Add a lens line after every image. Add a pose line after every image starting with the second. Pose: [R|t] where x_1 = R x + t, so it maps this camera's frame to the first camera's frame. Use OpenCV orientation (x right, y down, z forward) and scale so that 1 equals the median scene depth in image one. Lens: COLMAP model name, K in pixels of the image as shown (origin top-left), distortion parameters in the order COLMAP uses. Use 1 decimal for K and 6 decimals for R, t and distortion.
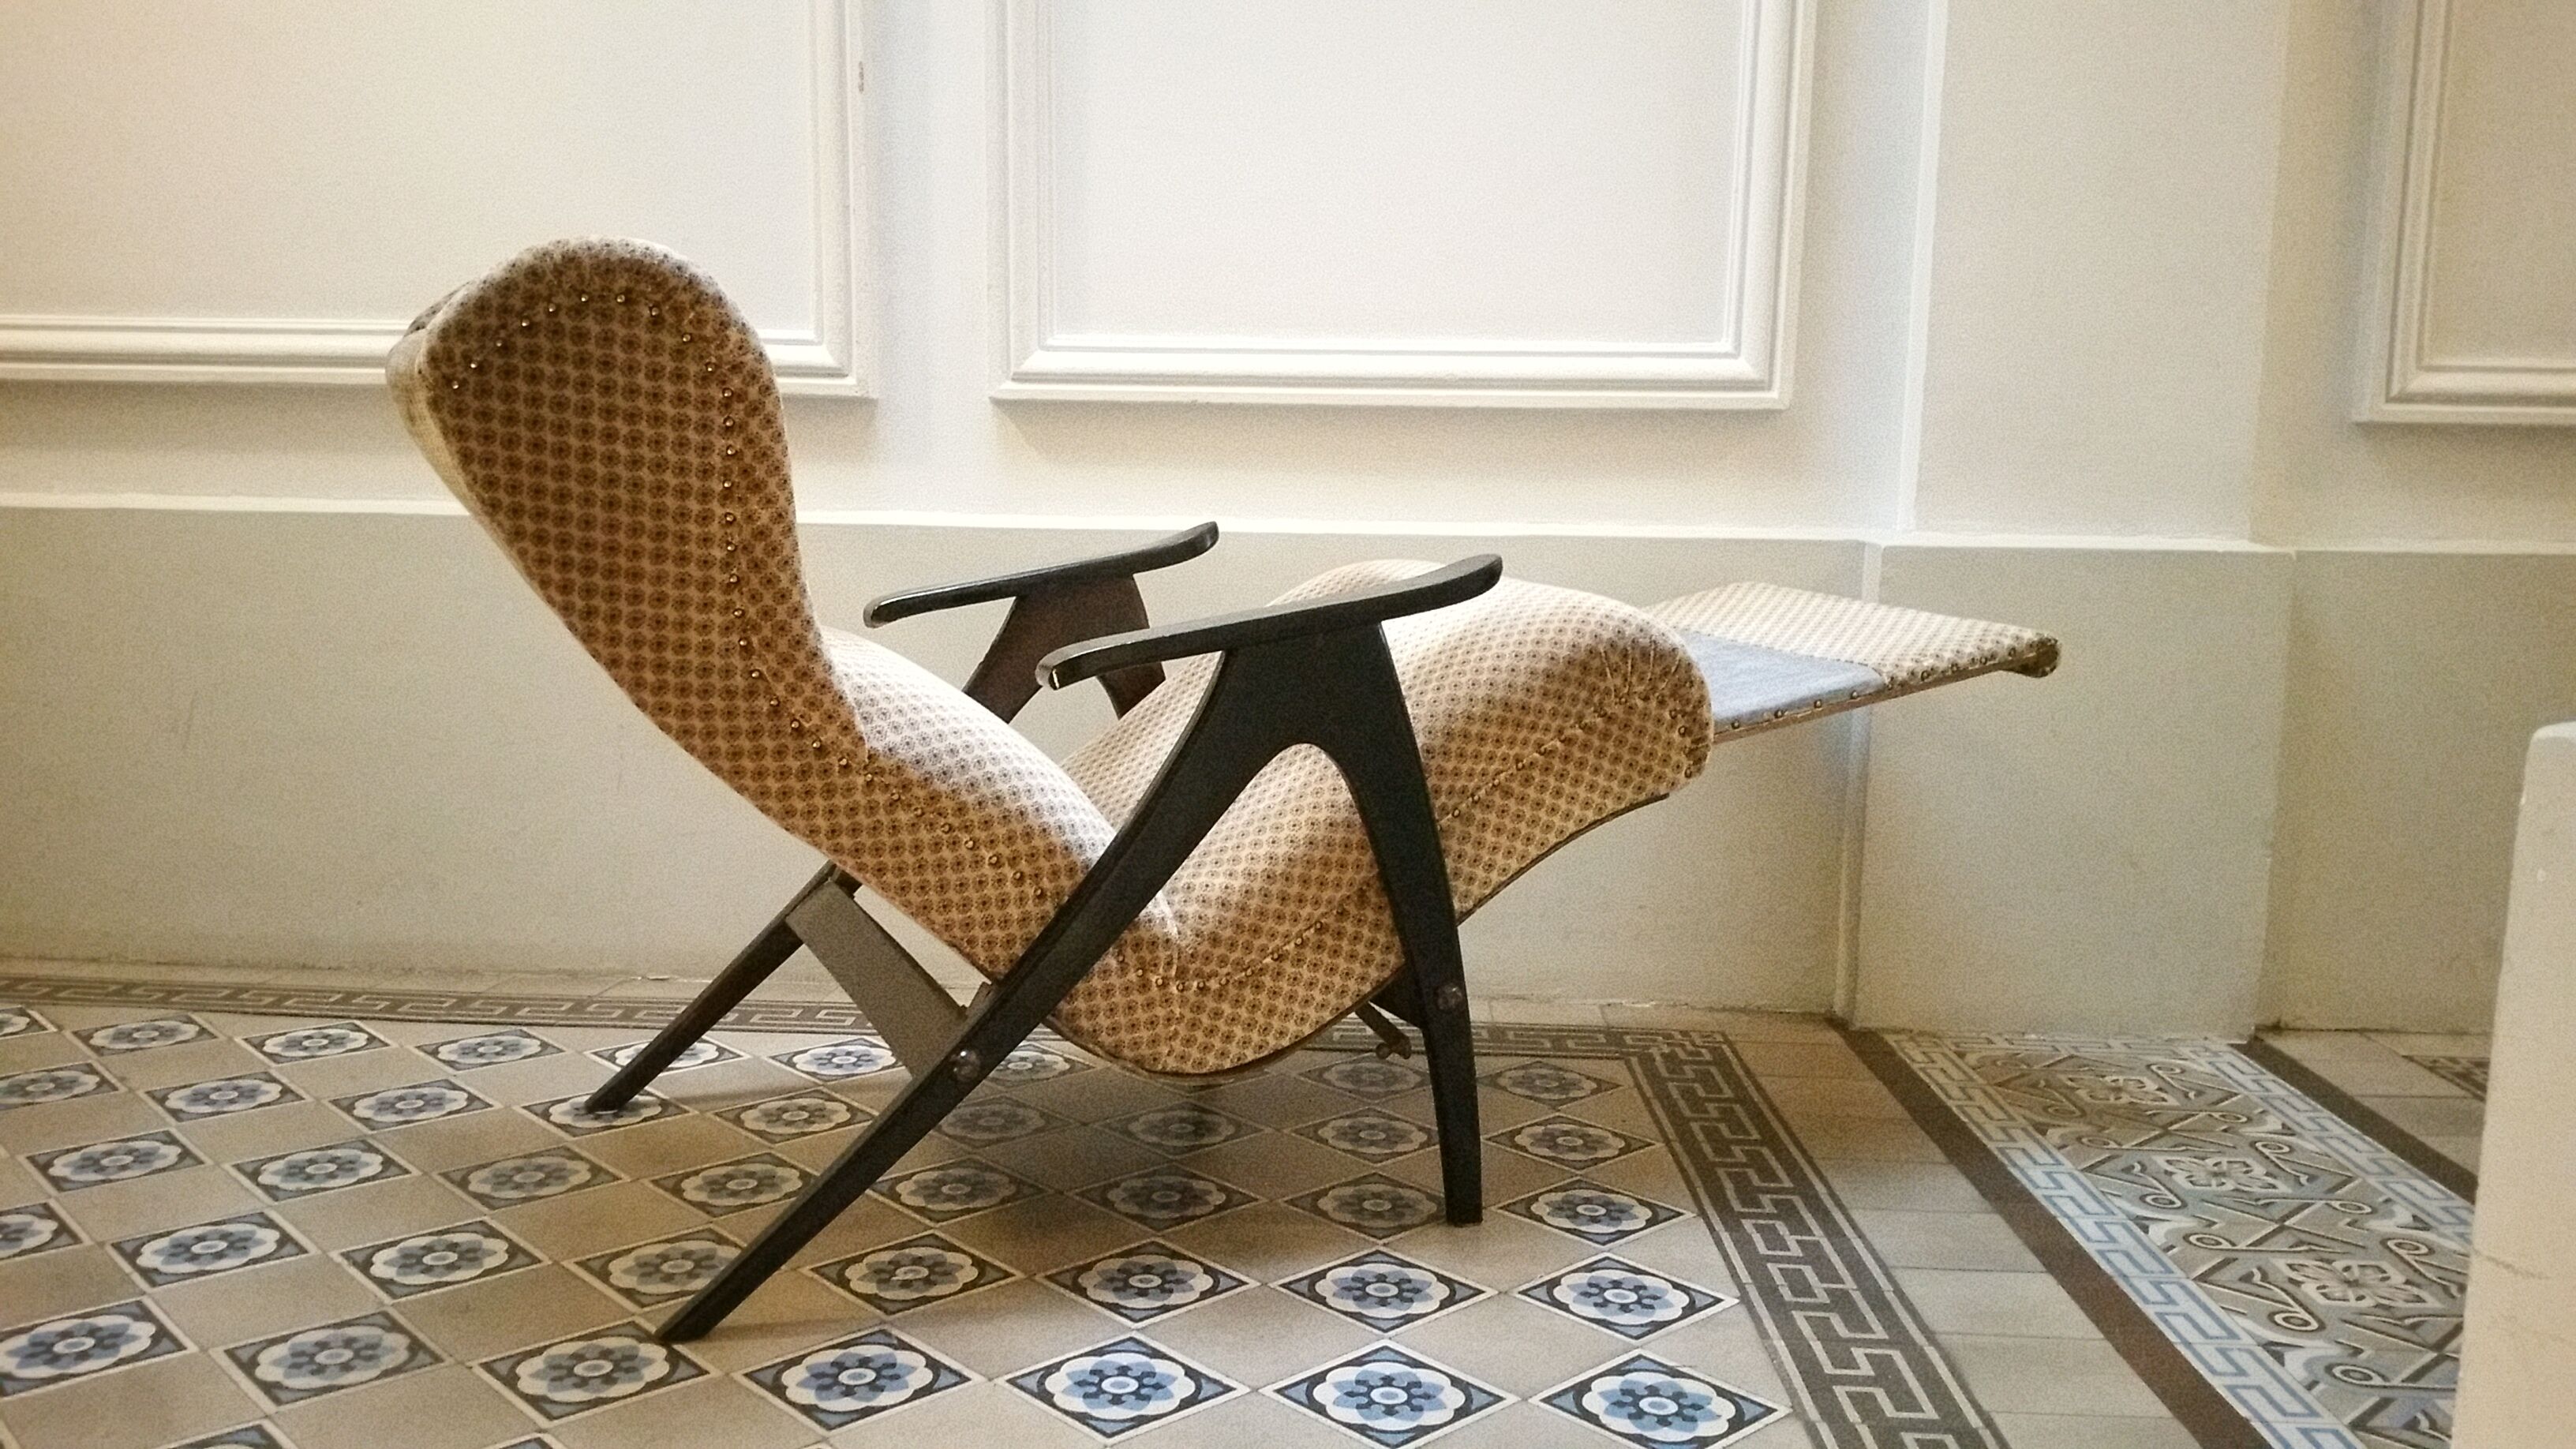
lens RADIAL K [[2048.3, 0, 1263.7], [0, 2048.3, 745.8], [0, 0, 1]] dist [0.131306, -0.246420]
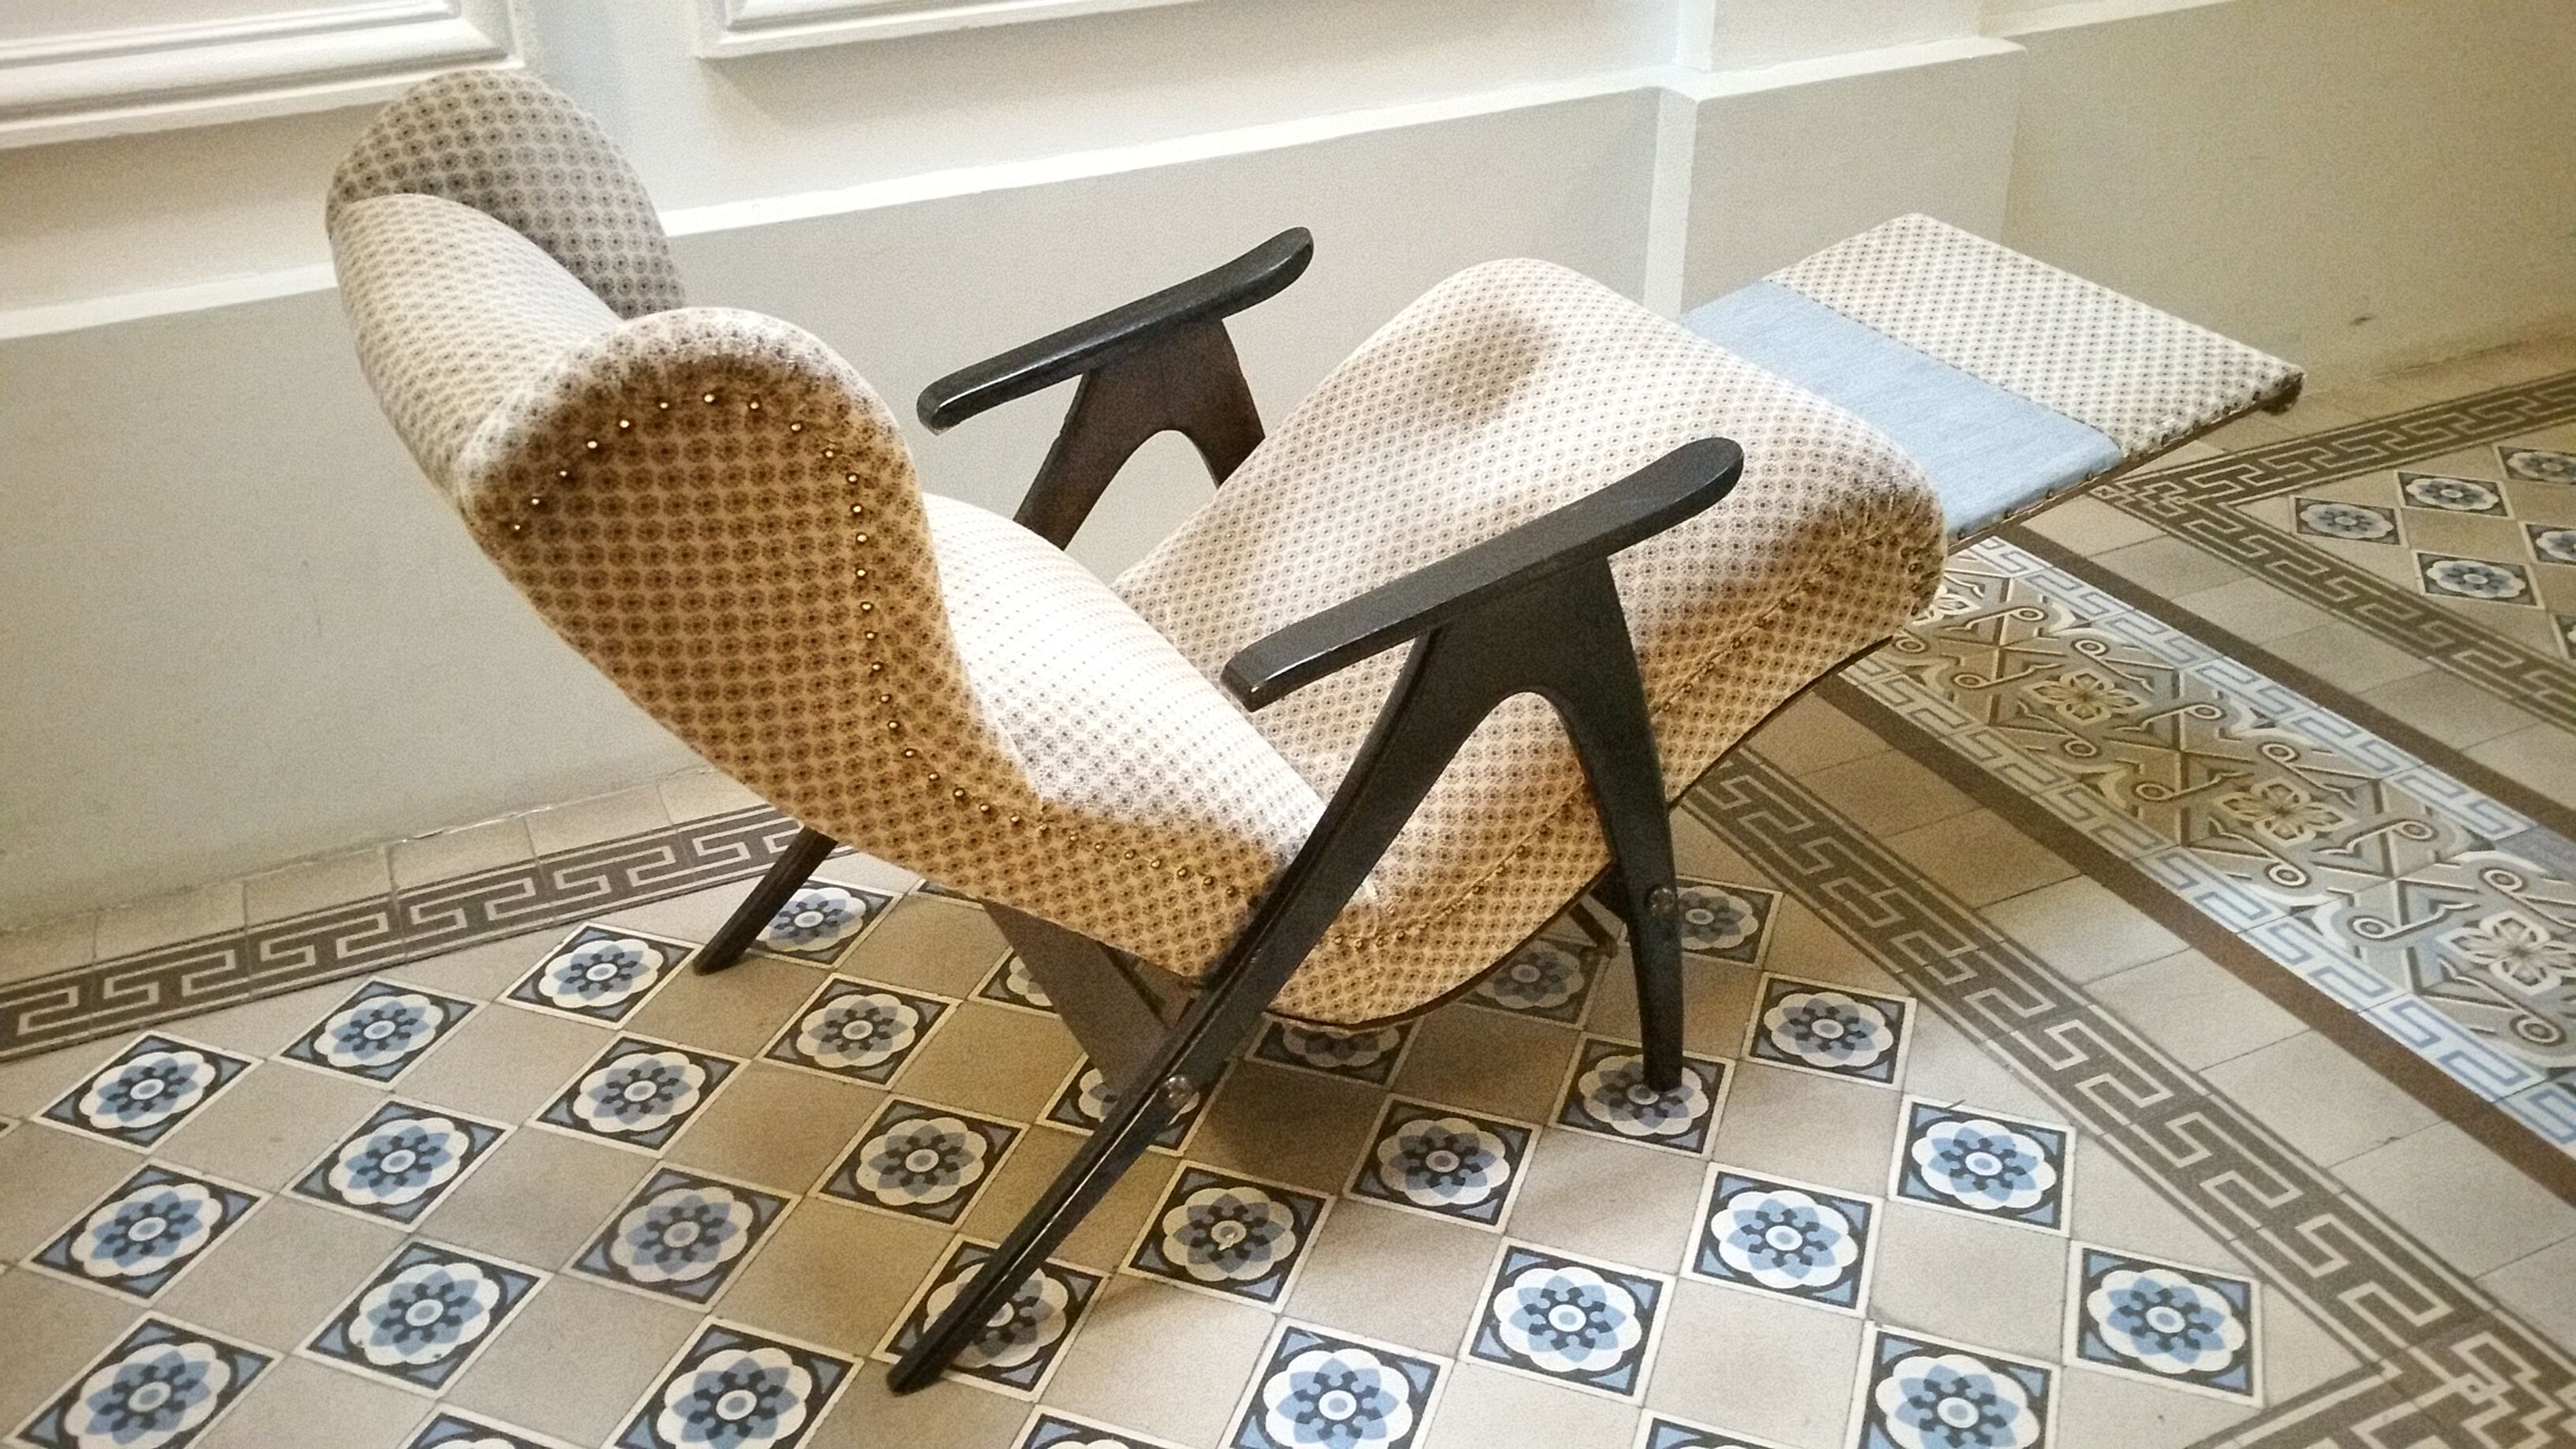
lens RADIAL K [[2048.3, 0, 1263.7], [0, 2048.3, 745.8], [0, 0, 1]] dist [0.131306, -0.246420]
pose [[0.996247, -0.077696, 0.038138, -0.120159], [0.057797, 0.925196, 0.375062, -0.308600], [-0.064426, -0.371451, 0.926215, 0.191865]]
